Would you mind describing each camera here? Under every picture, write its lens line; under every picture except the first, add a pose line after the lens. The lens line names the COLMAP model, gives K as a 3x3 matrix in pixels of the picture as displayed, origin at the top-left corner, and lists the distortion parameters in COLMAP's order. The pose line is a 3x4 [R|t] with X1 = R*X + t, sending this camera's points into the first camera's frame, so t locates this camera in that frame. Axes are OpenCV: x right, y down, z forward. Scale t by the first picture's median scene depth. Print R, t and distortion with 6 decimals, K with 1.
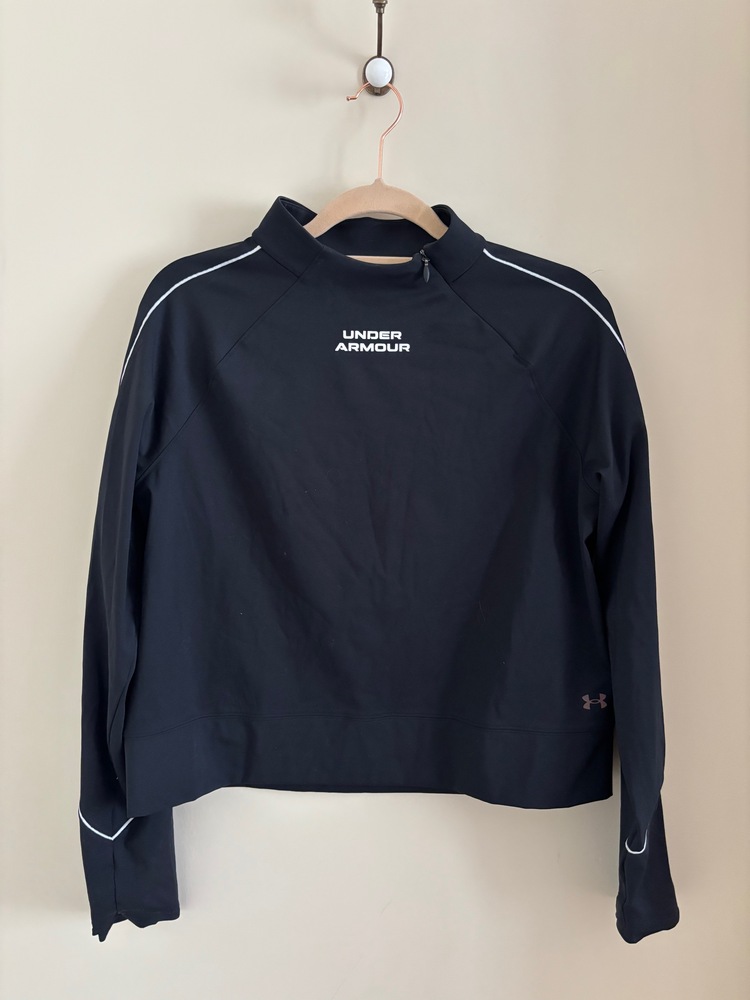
lens RADIAL K [[780.8, 0, 375.0], [0, 780.8, 500.0], [0, 0, 1]] dist [0.062347, -0.081862]
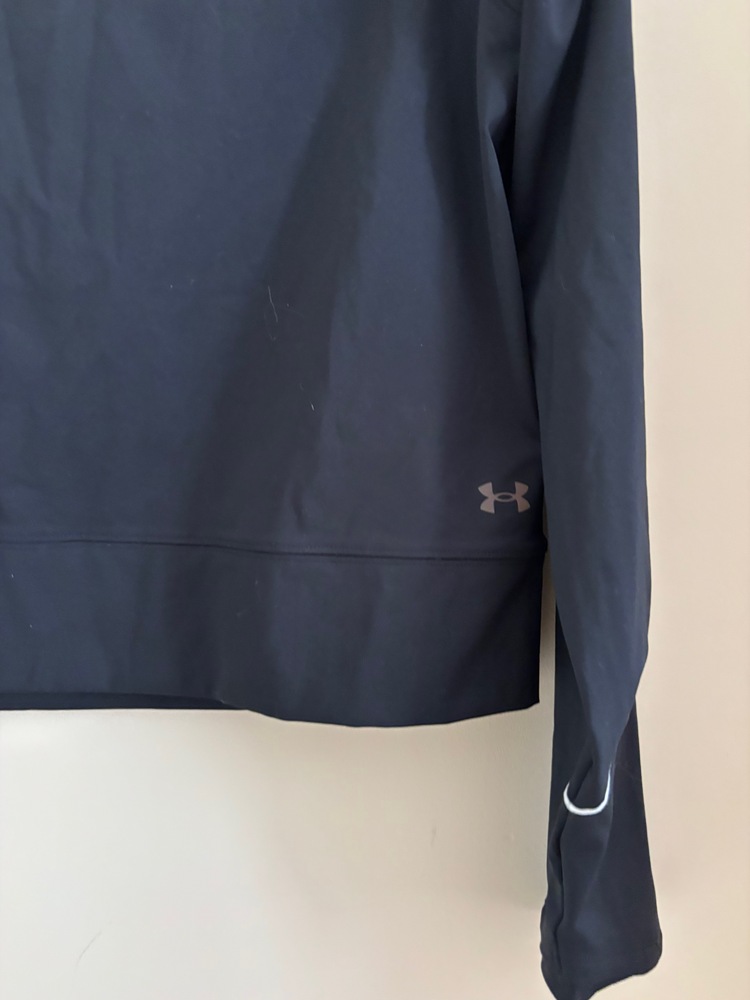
lens RADIAL K [[780.8, 0, 375.0], [0, 780.8, 500.0], [0, 0, 1]] dist [0.062347, -0.081862]
pose [[0.995298, 0.017159, 0.095324, 0.157296], [-0.016187, 0.999809, -0.010958, 0.264796], [-0.095494, 0.009364, 0.995386, 0.540102]]
